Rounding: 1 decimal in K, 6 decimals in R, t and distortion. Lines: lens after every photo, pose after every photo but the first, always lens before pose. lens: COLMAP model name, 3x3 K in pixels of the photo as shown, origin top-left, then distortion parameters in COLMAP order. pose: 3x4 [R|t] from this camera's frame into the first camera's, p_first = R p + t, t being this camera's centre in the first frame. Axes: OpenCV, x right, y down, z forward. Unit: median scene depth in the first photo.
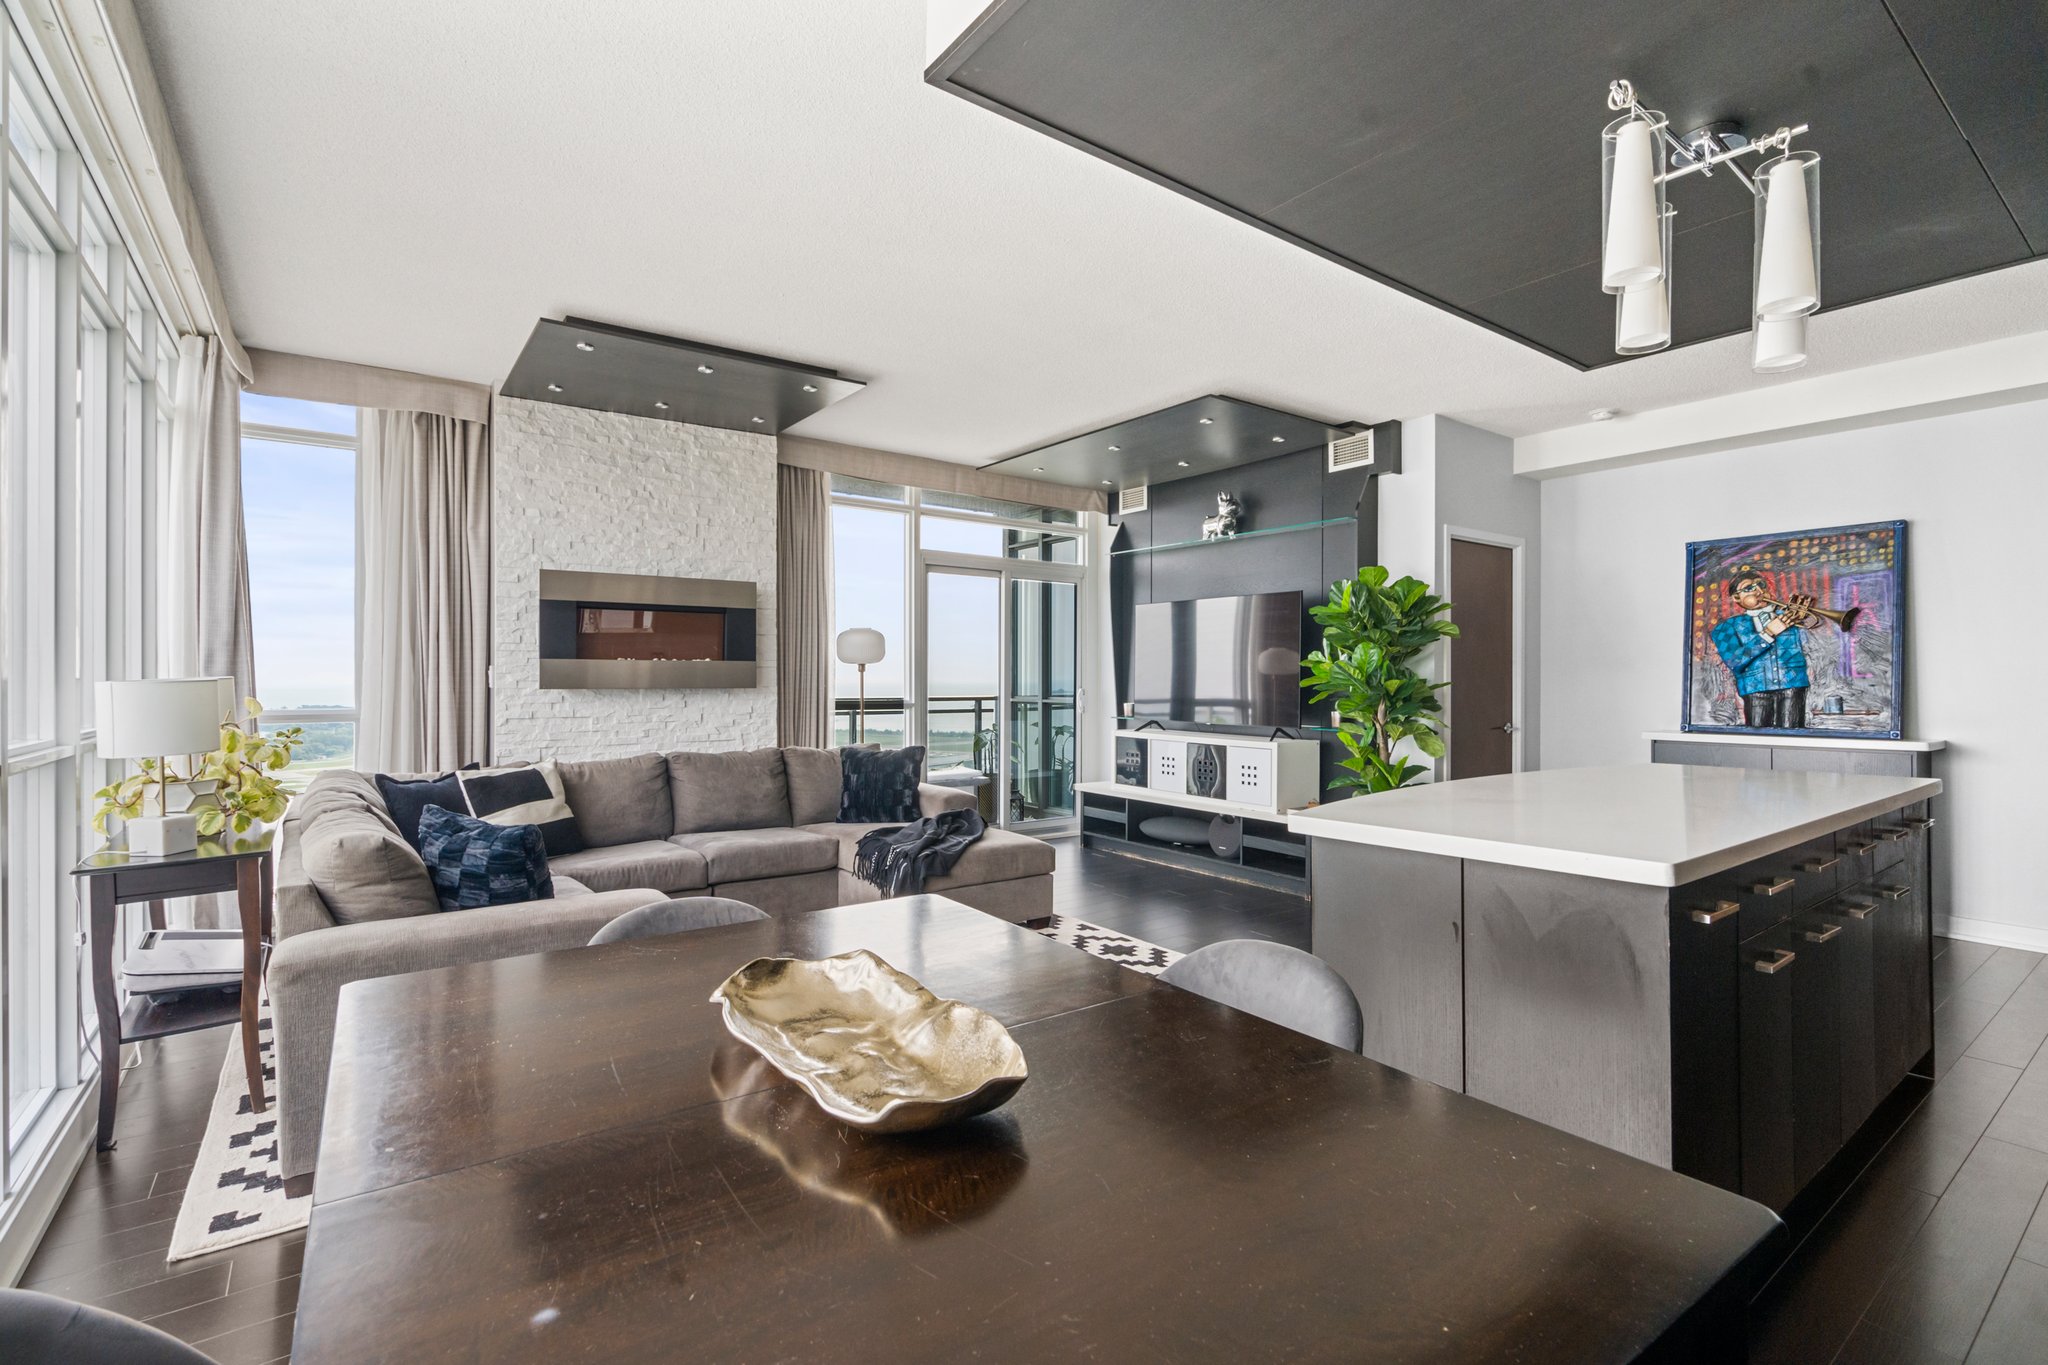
lens RADIAL K [[933.7, 0, 1018.0], [0, 933.7, 676.6], [0, 0, 1]] dist [-0.001408, 0.000638]
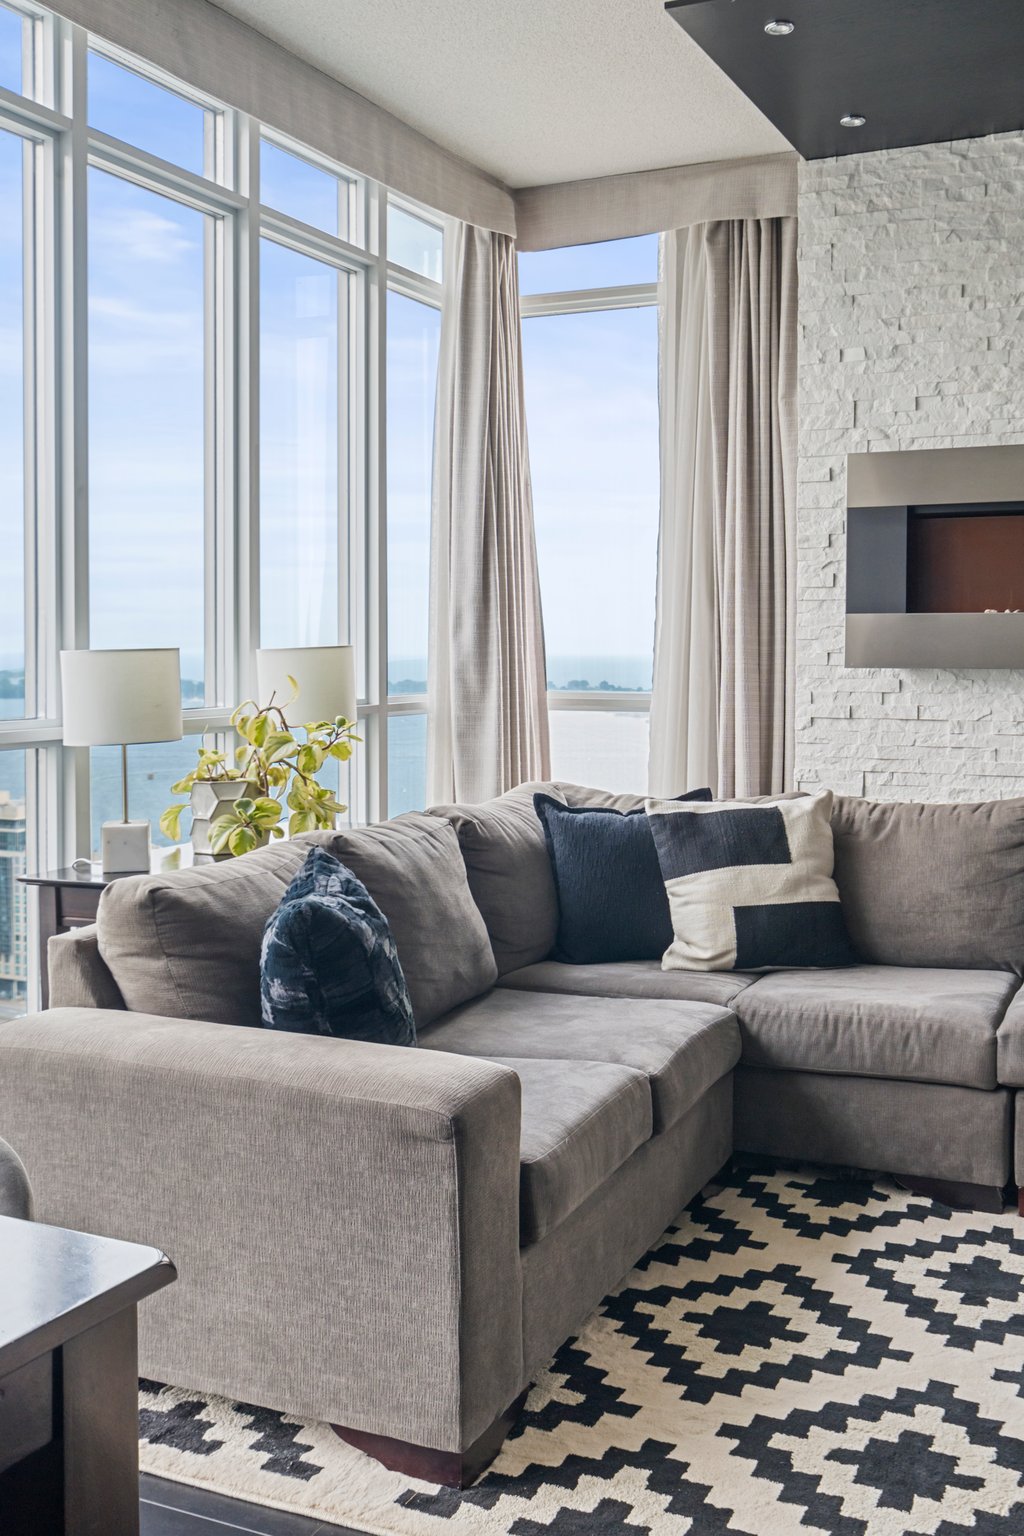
lens RADIAL K [[1564.7, 0, 531.1], [0, 1564.7, 685.2], [0, 0, 1]] dist [0.017026, -0.004635]
pose [[0.489612, 0.021742, -0.871669, 0.205935], [-0.000402, 0.999695, 0.024709, 0.000711], [0.871940, -0.011748, 0.489471, 0.347021]]
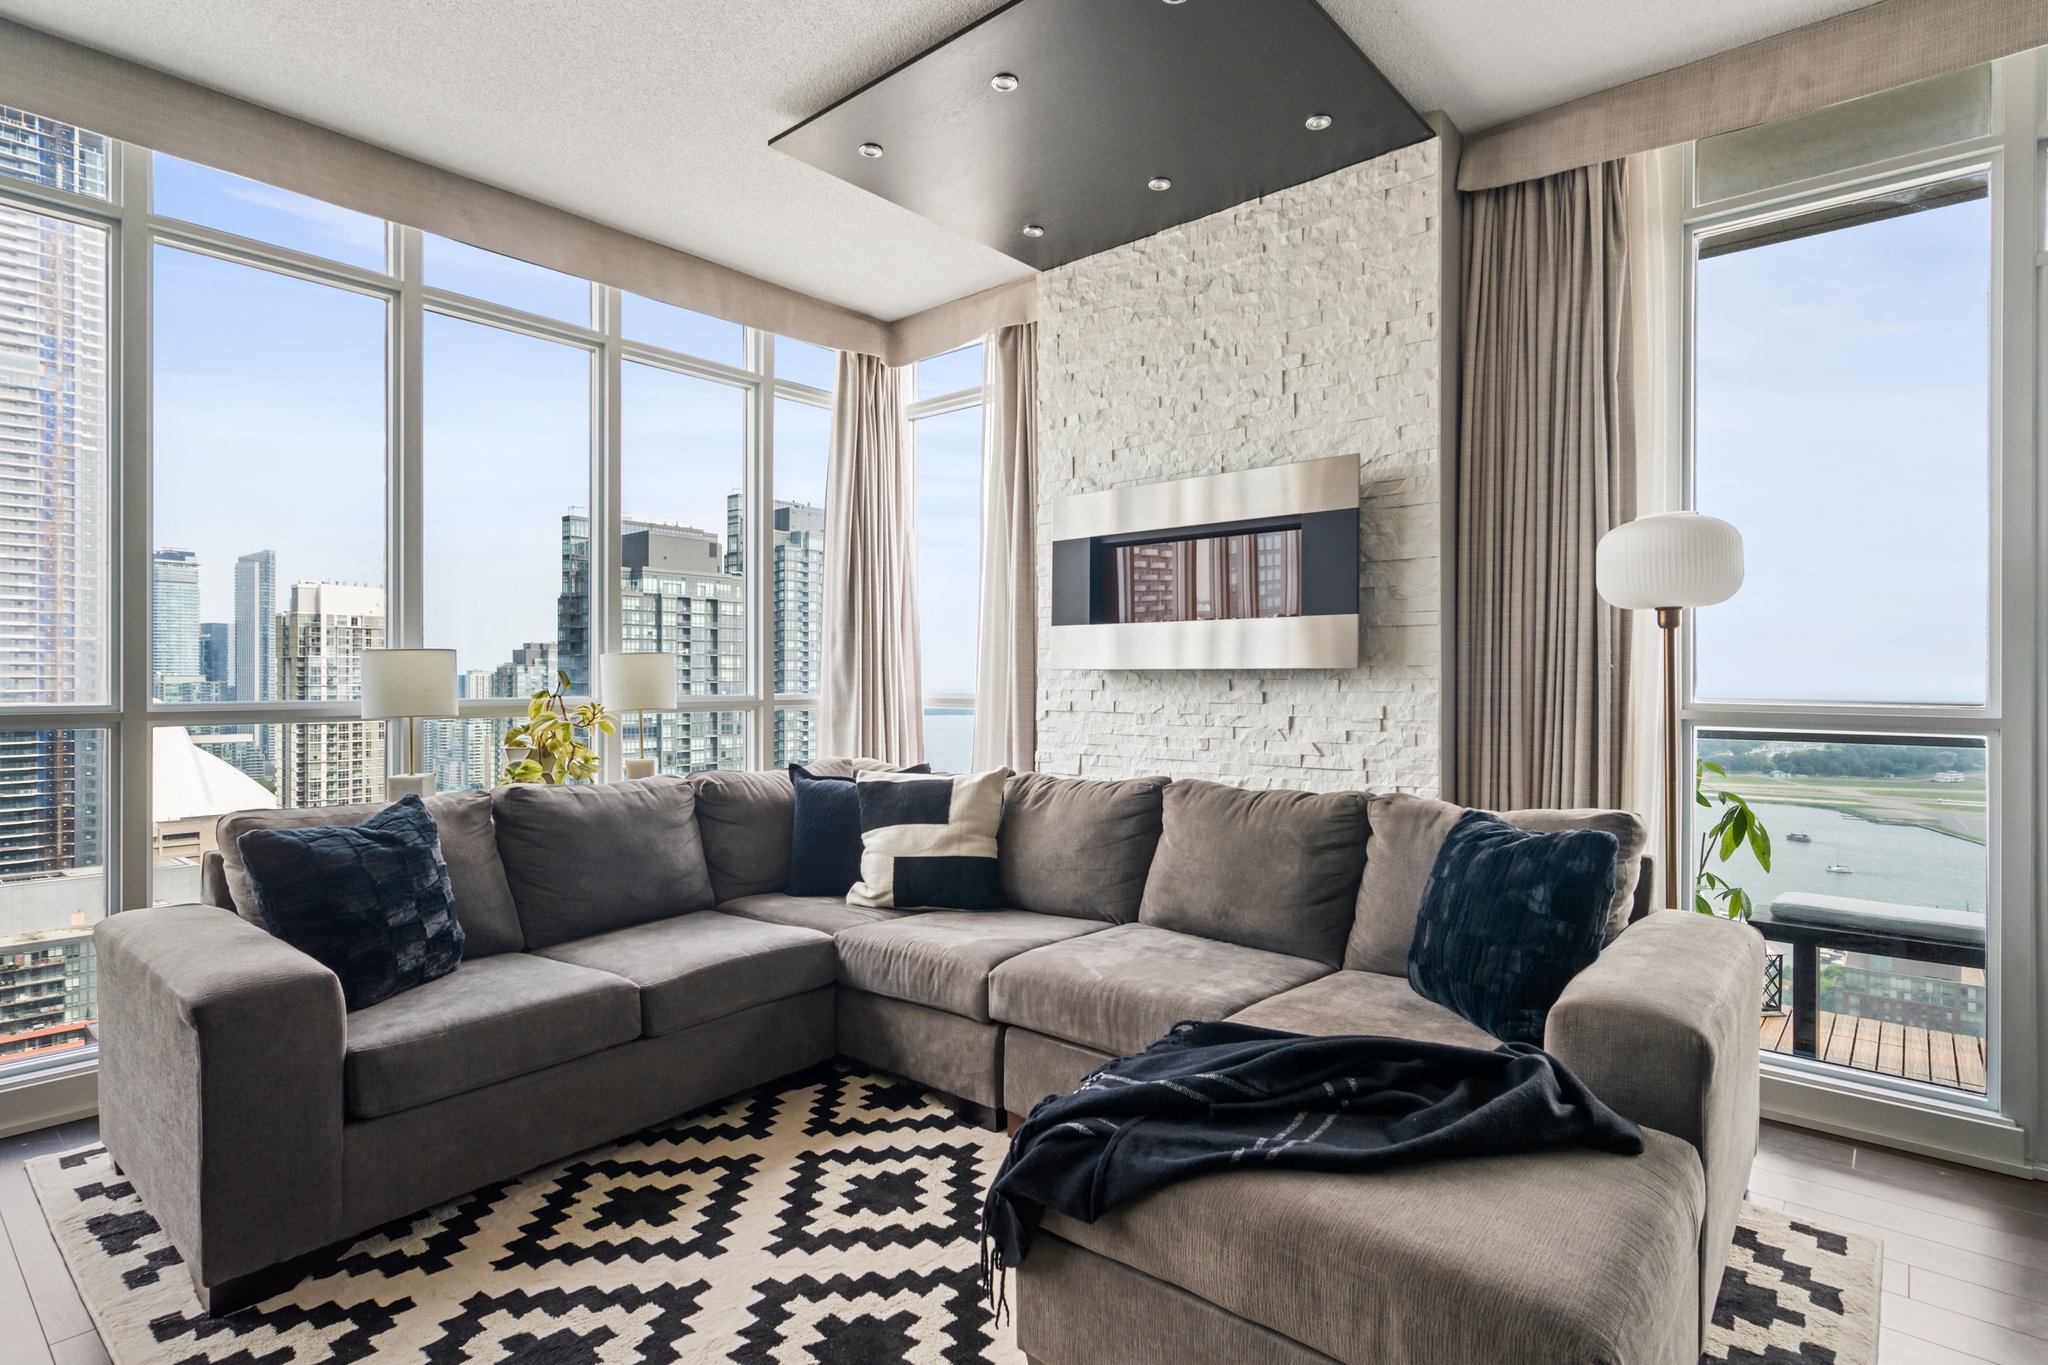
lens RADIAL K [[1037.4, 0, 1024.0], [0, 1037.4, 682.5], [0, 0, 1]] dist [-0.000500, 0.001395]
pose [[0.230681, 0.001367, -0.973028, 0.225971], [-0.001901, 0.999998, 0.000954, 0.020946], [0.973028, 0.001629, 0.230683, 0.749241]]
